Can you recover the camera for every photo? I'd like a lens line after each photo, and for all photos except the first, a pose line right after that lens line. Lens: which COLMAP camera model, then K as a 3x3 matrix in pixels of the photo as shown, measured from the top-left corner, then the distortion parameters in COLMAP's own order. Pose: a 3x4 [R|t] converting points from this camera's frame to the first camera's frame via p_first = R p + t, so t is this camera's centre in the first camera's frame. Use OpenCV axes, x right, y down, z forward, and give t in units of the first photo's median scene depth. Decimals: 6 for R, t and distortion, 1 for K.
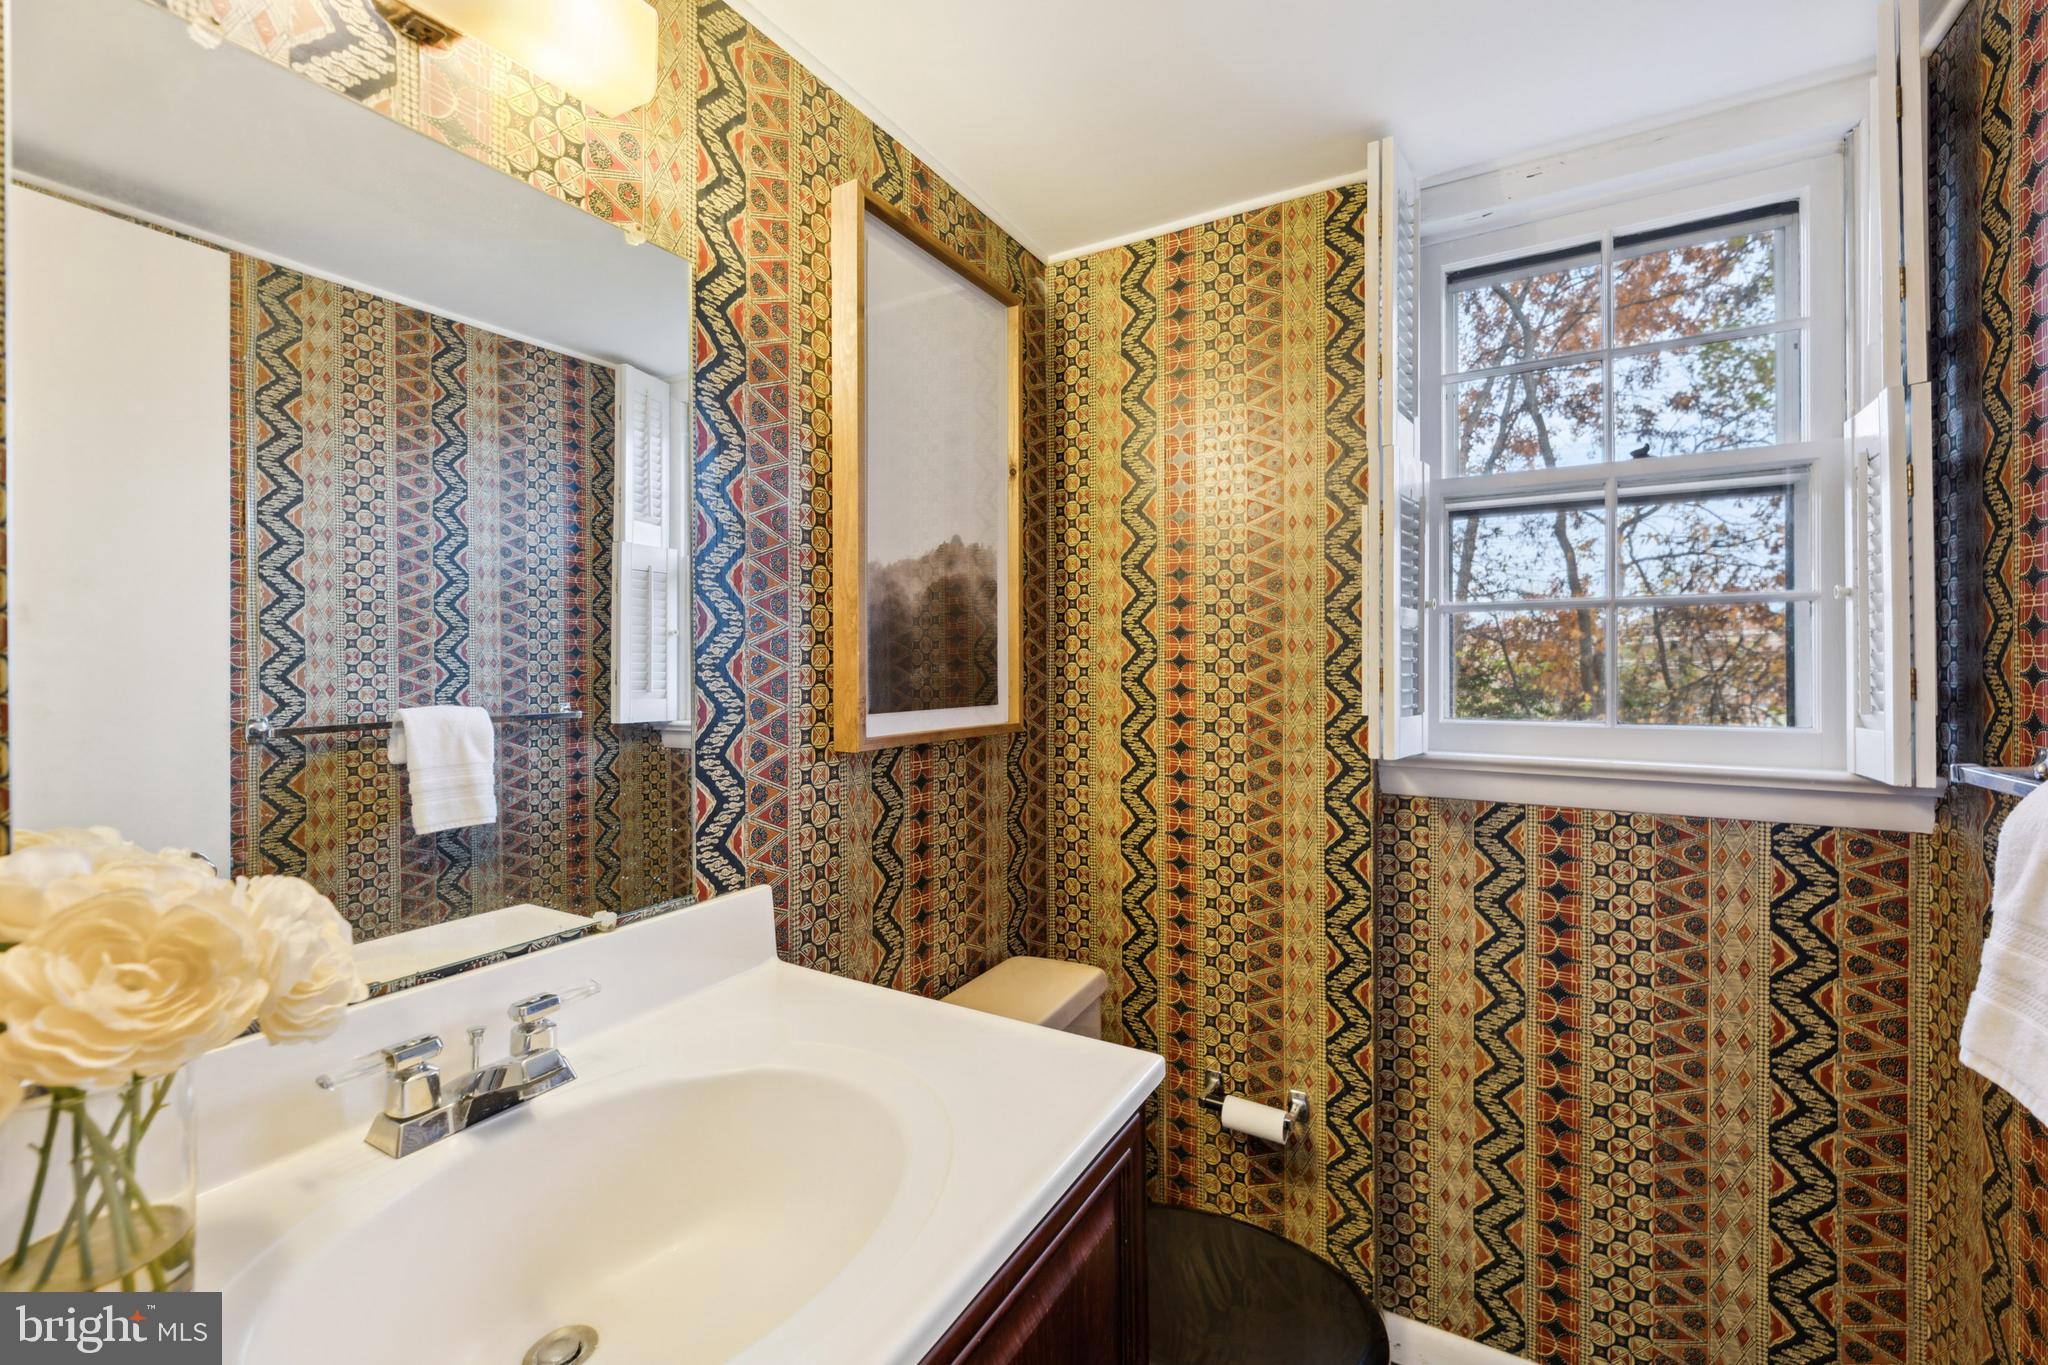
lens RADIAL K [[850.2, 0, 1029.5], [0, 850.2, 674.2], [0, 0, 1]] dist [0.001585, -0.000138]
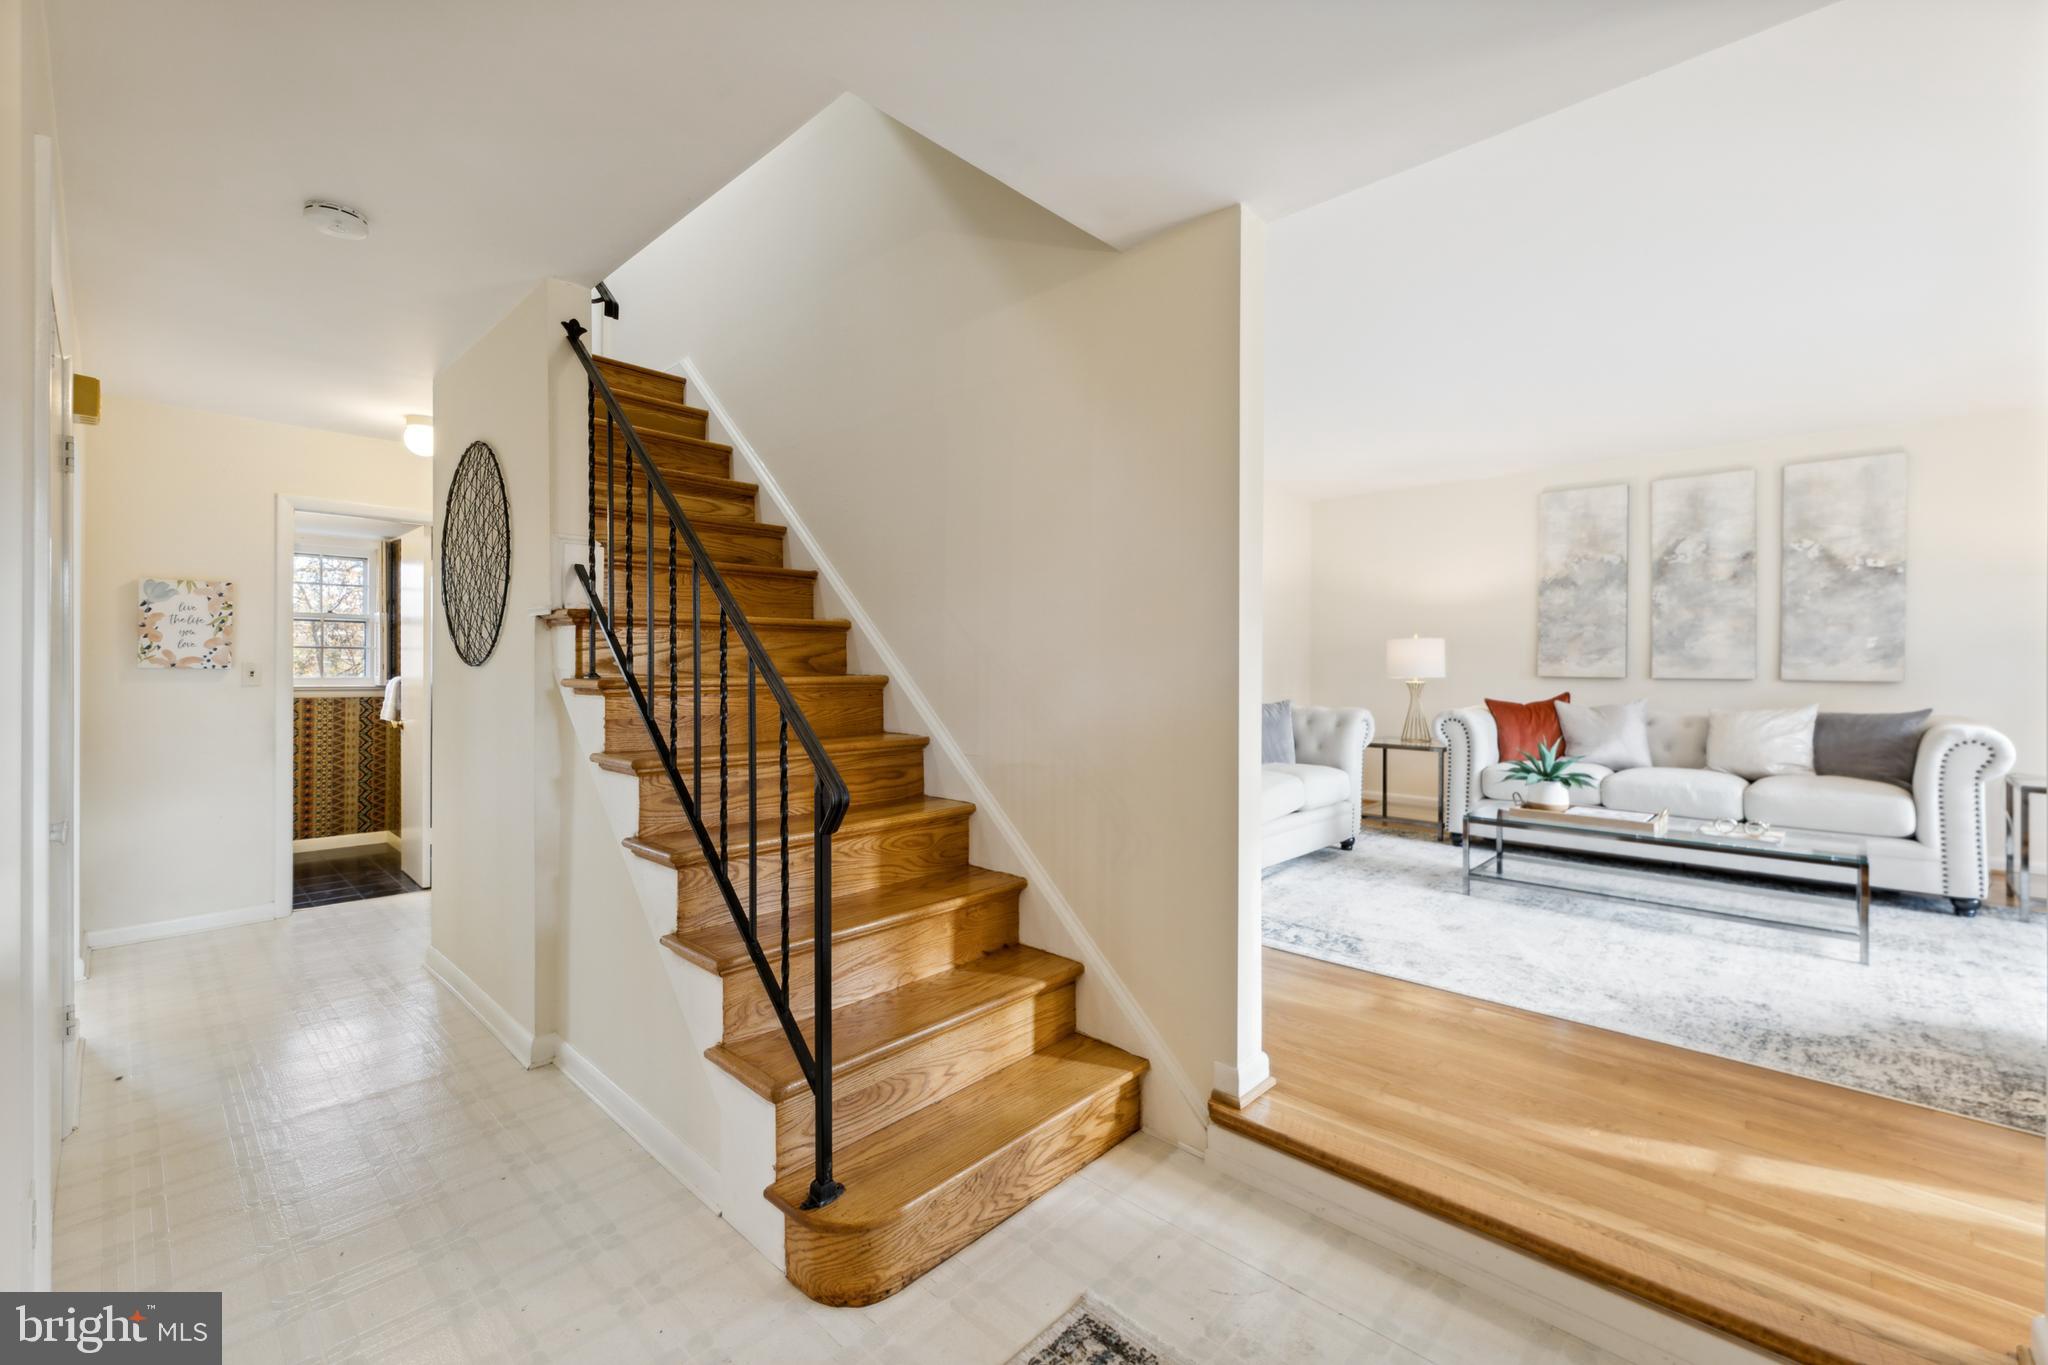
lens RADIAL K [[850.2, 0, 1025.2], [0, 850.2, 665.6], [0, 0, 1]] dist [0.001585, -0.000138]
pose [[0.224663, 0.004283, 0.974427, -2.623340], [-0.007314, 0.999970, -0.002709, -0.007430], [-0.974409, -0.006518, 0.224688, -3.313614]]
